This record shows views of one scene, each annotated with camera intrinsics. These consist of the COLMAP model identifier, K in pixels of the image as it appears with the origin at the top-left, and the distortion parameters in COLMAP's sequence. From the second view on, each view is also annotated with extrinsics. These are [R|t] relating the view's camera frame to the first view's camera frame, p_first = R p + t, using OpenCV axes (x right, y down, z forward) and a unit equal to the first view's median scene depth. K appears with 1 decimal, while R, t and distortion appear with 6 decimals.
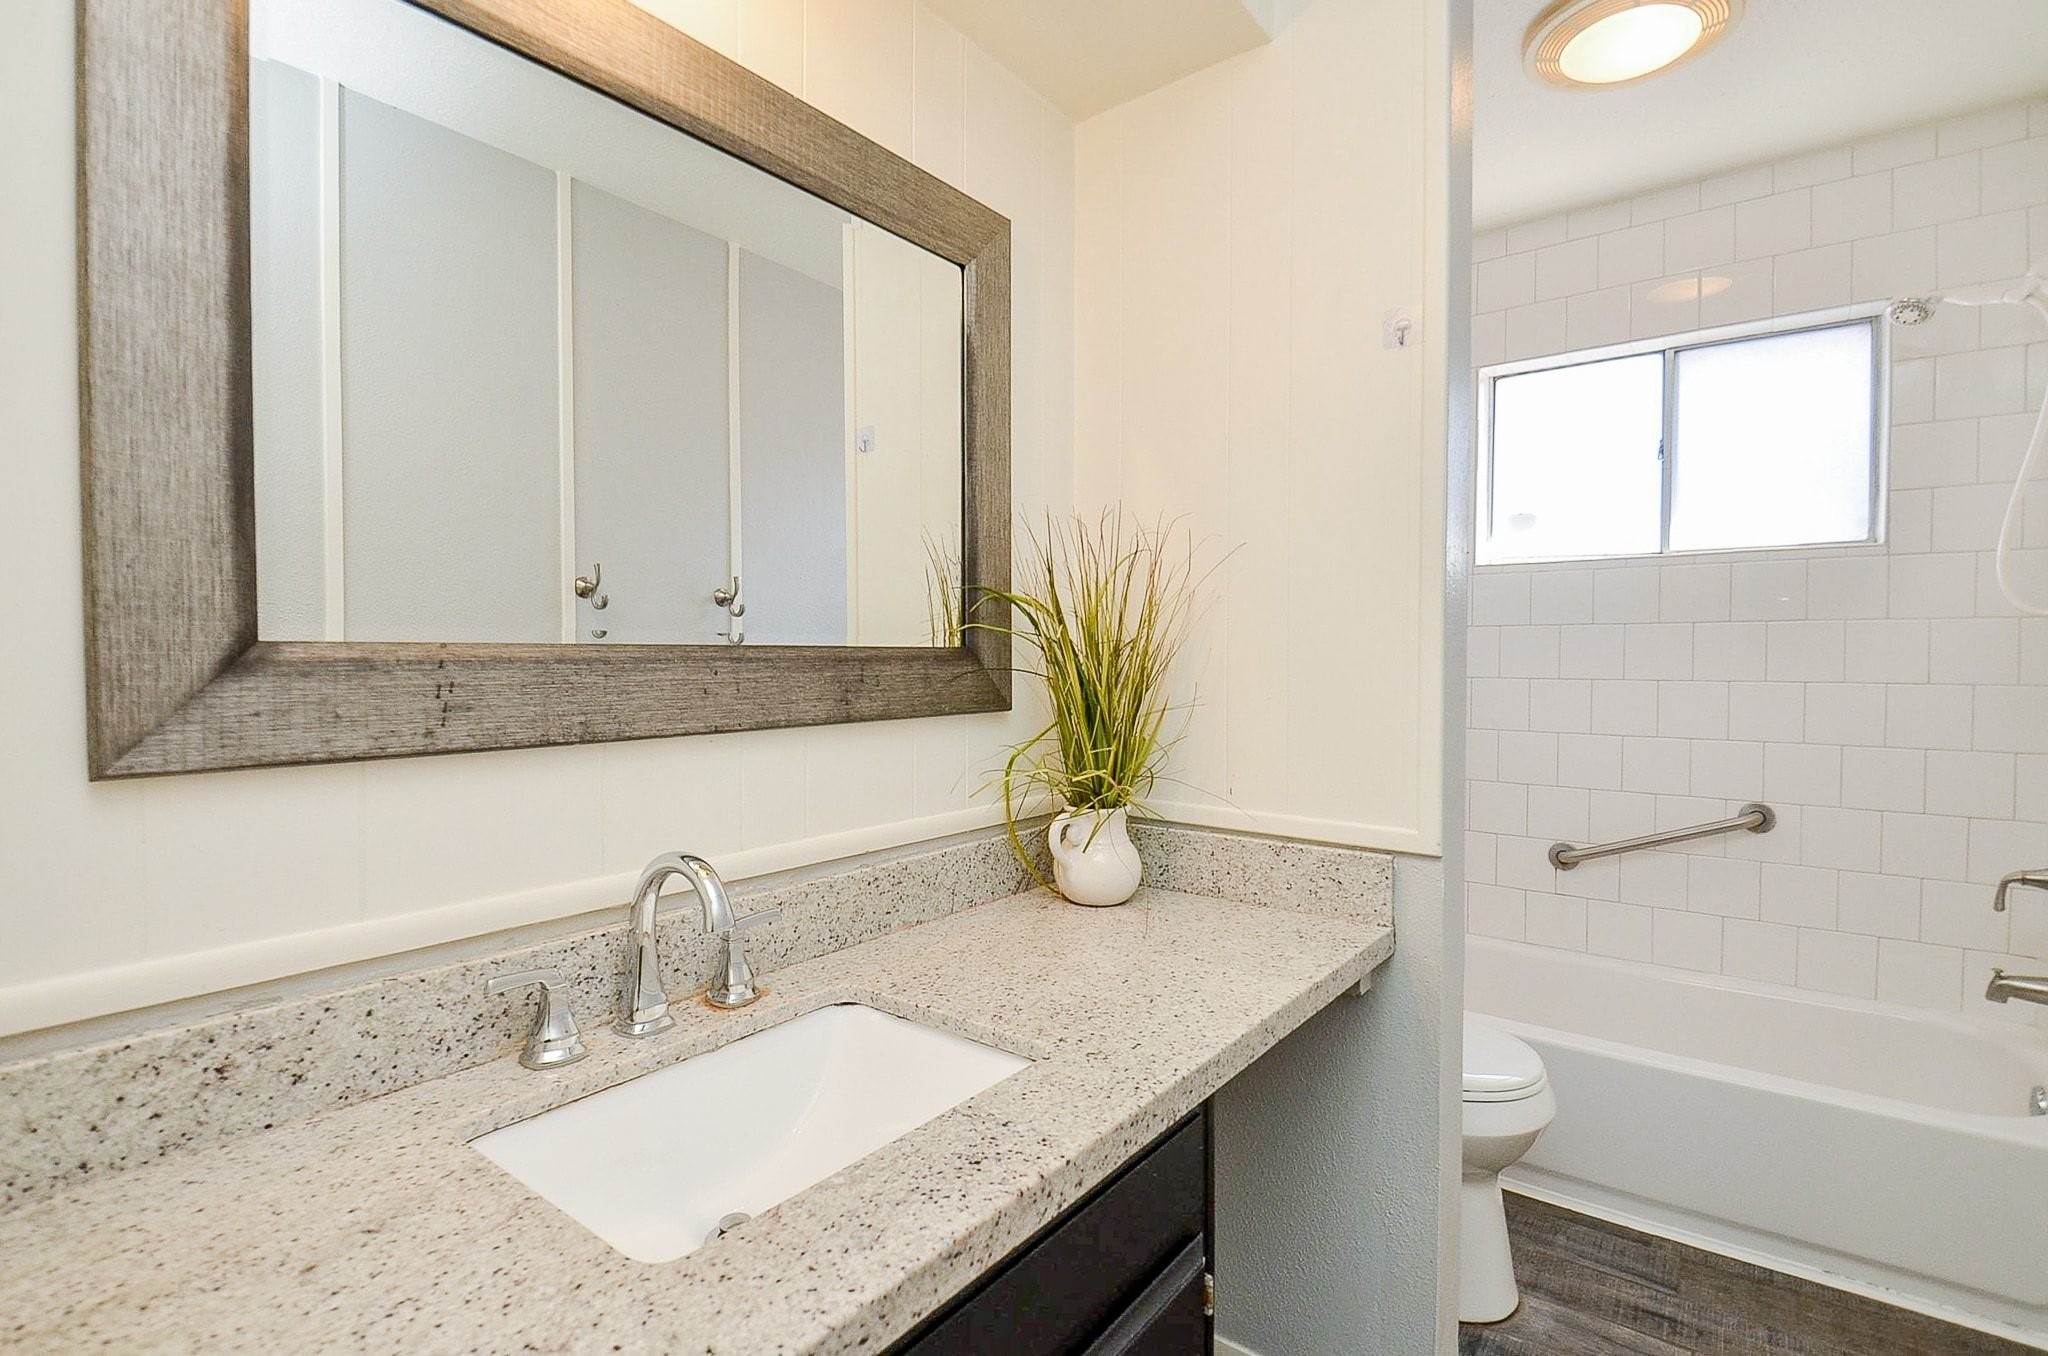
lens RADIAL K [[929.9, 0, 1016.5], [0, 929.9, 673.0], [0, 0, 1]] dist [0.018159, -0.016353]
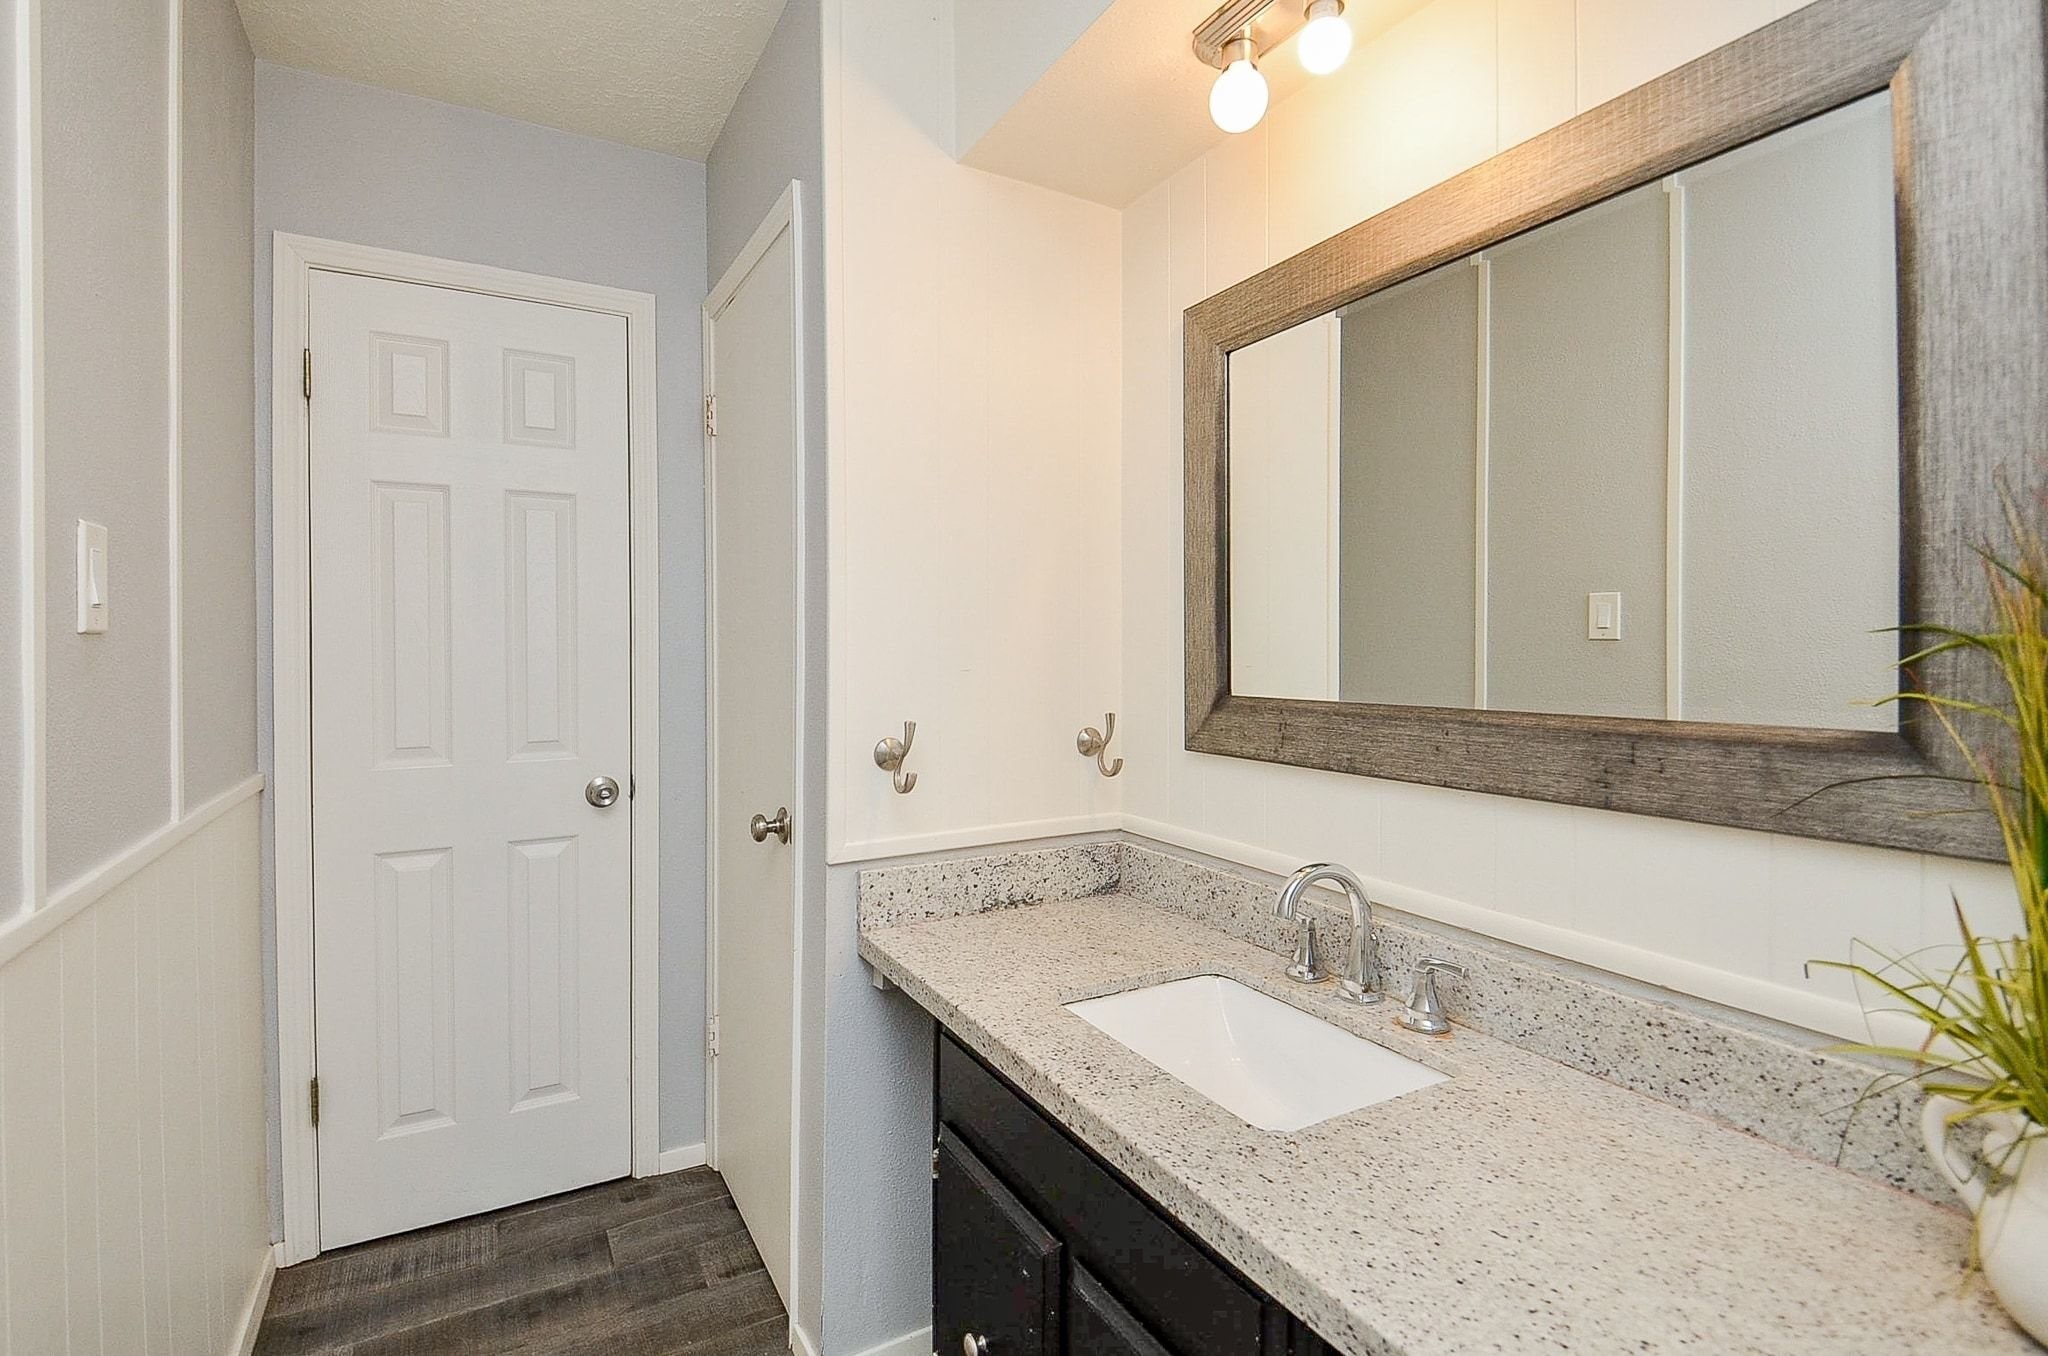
lens RADIAL K [[929.9, 0, 1021.6], [0, 929.9, 663.0], [0, 0, 1]] dist [0.018159, -0.016353]
pose [[-0.364182, 0.011571, -0.931256, 0.873976], [-0.017890, 0.999651, 0.019417, -0.093869], [0.931156, 0.023731, -0.363848, 0.909261]]
